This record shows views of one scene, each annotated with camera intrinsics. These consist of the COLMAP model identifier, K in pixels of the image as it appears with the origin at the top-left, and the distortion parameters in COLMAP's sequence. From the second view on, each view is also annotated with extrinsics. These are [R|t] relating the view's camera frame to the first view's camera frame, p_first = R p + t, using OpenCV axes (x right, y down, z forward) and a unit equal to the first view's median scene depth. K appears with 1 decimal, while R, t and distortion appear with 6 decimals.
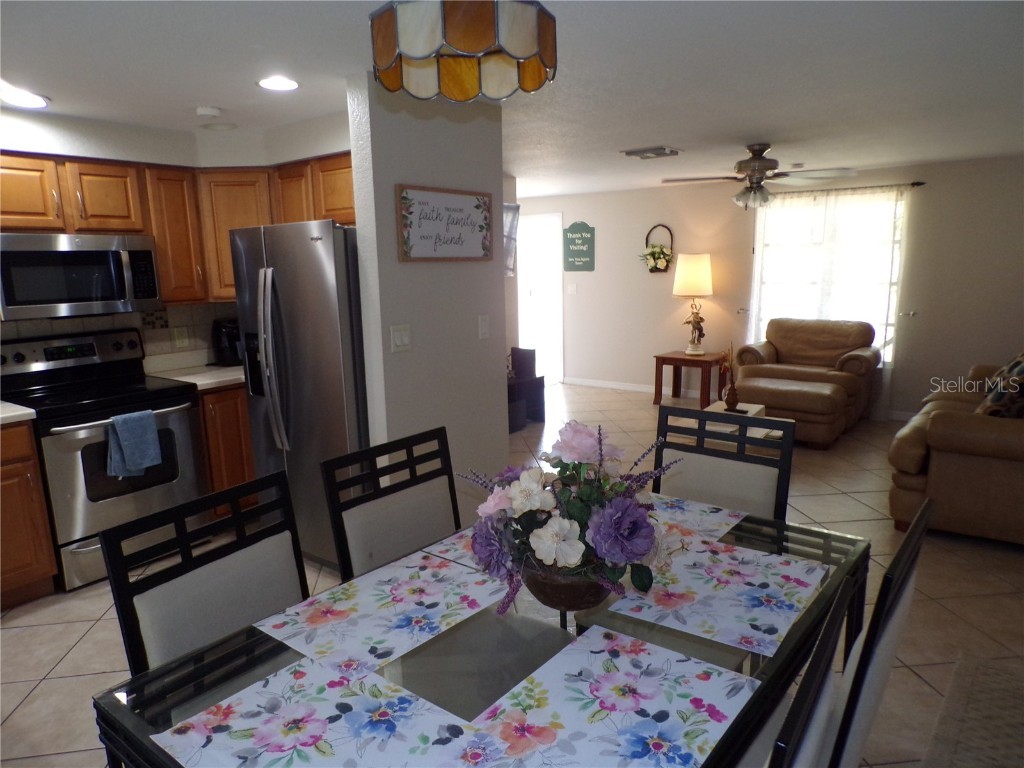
lens RADIAL K [[701.1, 0, 515.1], [0, 701.1, 389.3], [0, 0, 1]] dist [0.010016, 0.004379]
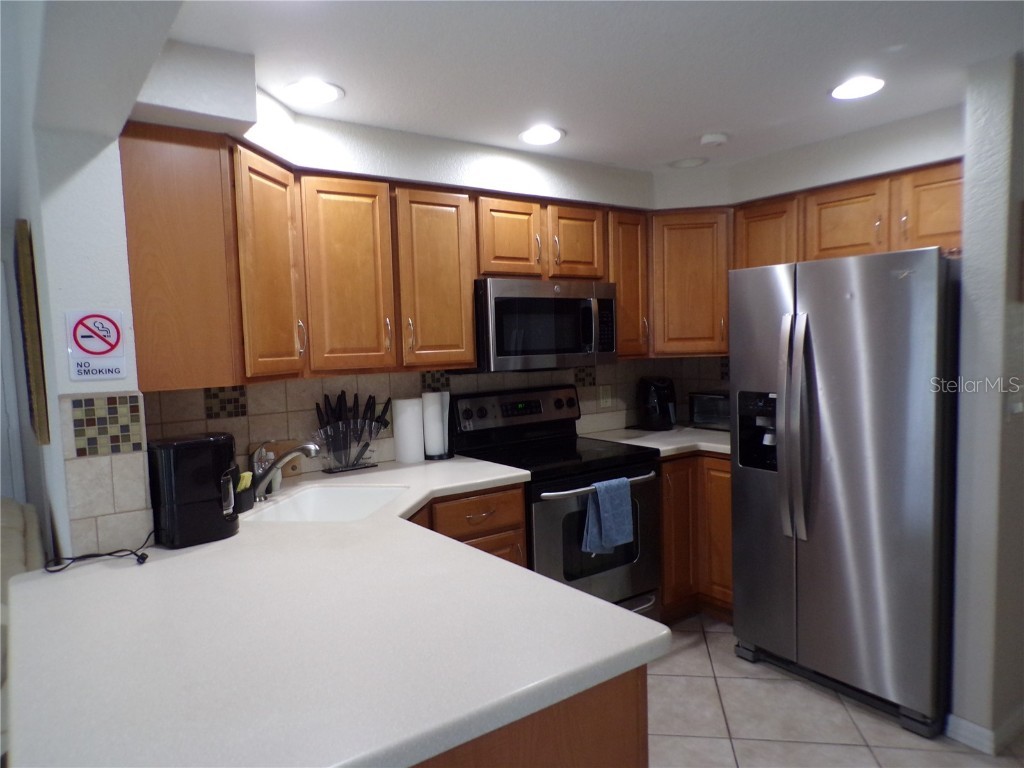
lens RADIAL K [[701.1, 0, 515.1], [0, 701.1, 389.3], [0, 0, 1]] dist [0.010016, 0.004379]
pose [[0.961816, 0.023812, -0.272660, -0.405858], [-0.051218, 0.994269, -0.093841, 0.008983], [0.268863, 0.104223, 0.957523, 0.122100]]
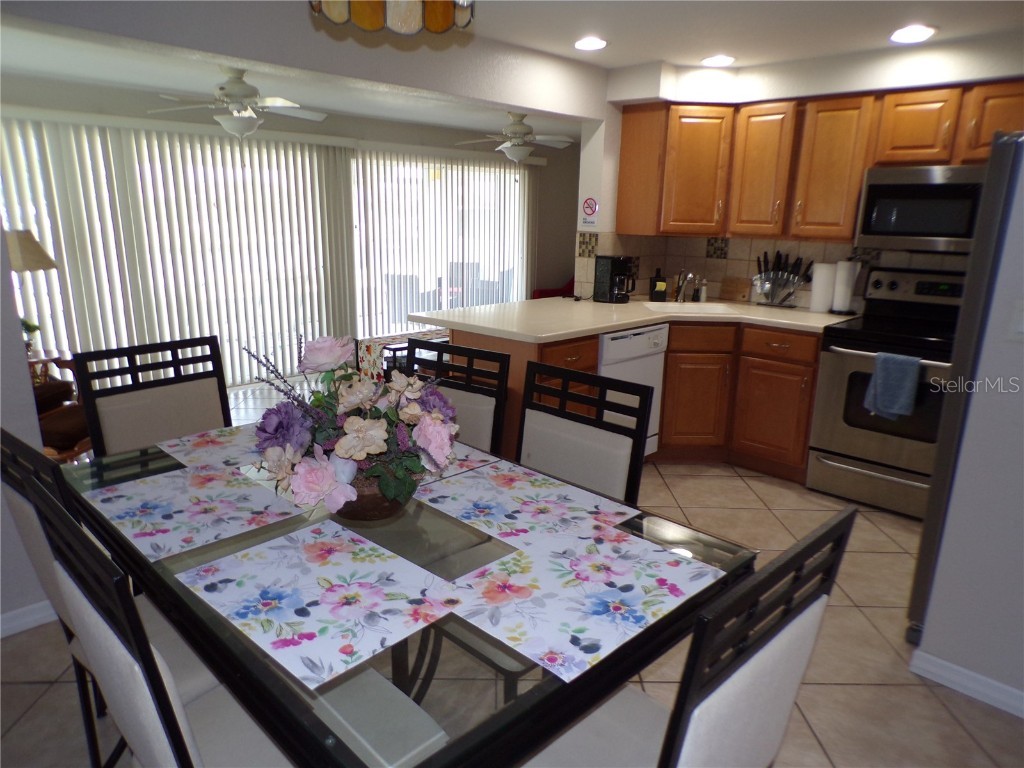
lens RADIAL K [[695.3, 0, 512.0], [0, 695.3, 384.0], [0, 0, 1]] dist [0.017087, 0.002356]
pose [[-0.104343, 0.274890, -0.955797, 0.422610], [-0.198933, 0.935852, 0.290871, -0.098384], [0.974443, 0.220490, -0.042965, 0.506611]]
